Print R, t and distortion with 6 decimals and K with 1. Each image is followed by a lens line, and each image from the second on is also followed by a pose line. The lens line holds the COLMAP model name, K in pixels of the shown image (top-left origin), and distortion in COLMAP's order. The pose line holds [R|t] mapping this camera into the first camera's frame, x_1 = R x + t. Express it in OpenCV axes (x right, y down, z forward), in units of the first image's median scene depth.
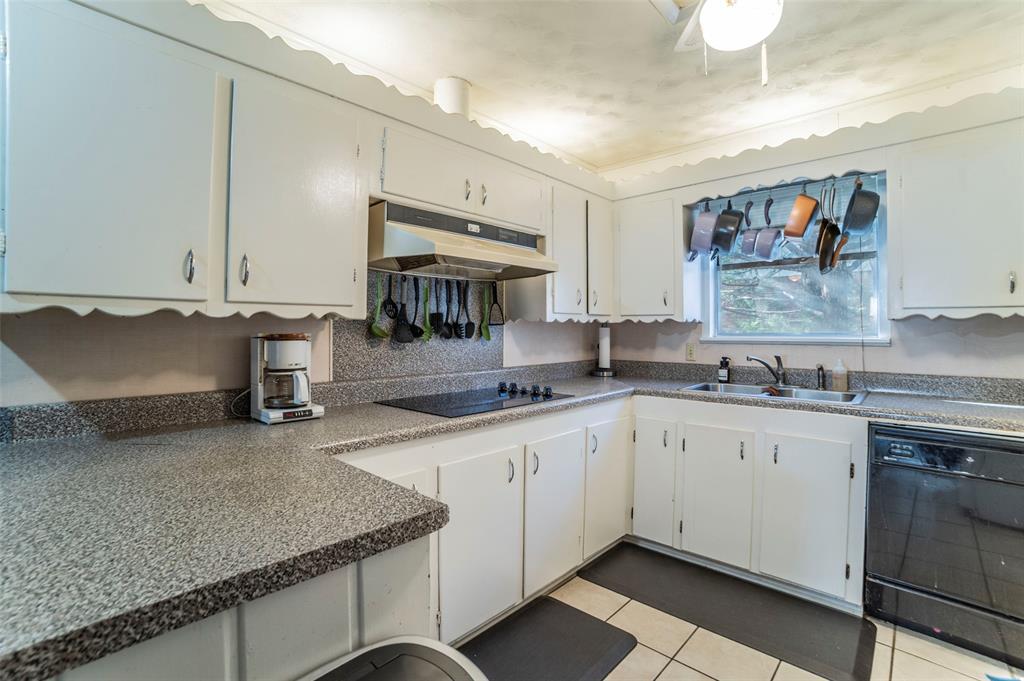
lens RADIAL K [[468.4, 0, 510.4], [0, 468.4, 333.6], [0, 0, 1]] dist [-0.031324, 0.001670]
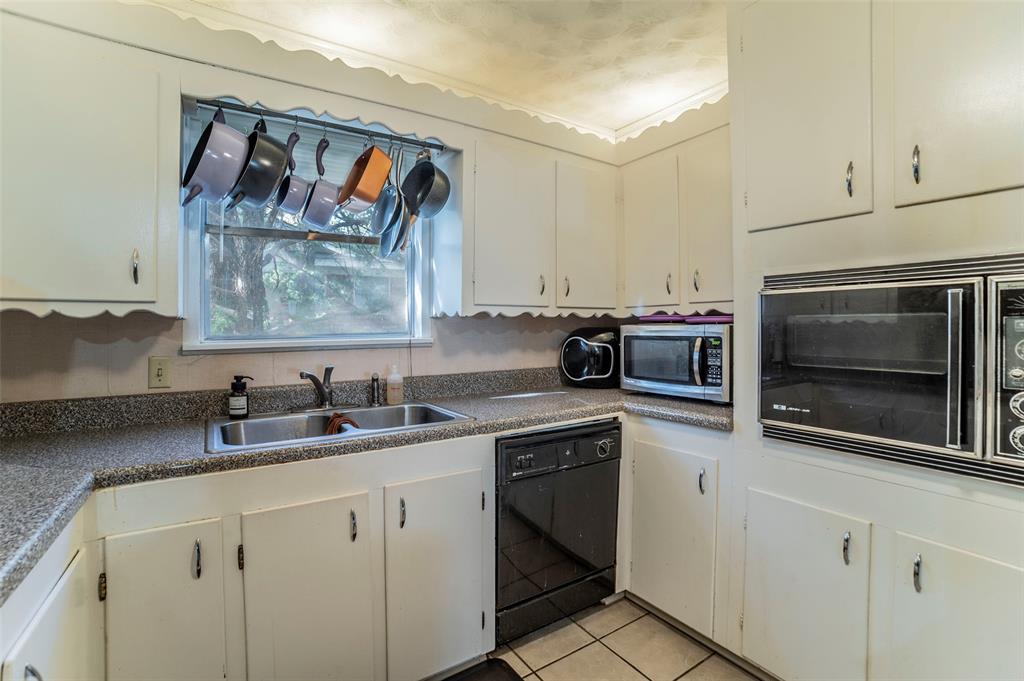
lens RADIAL K [[468.4, 0, 503.6], [0, 468.4, 325.2], [0, 0, 1]] dist [-0.031324, 0.001670]
pose [[0.261056, -0.002104, 0.965321, -0.035489], [0.015540, 0.999877, -0.002024, -0.009509], [-0.965199, 0.015530, 0.261056, 0.547639]]
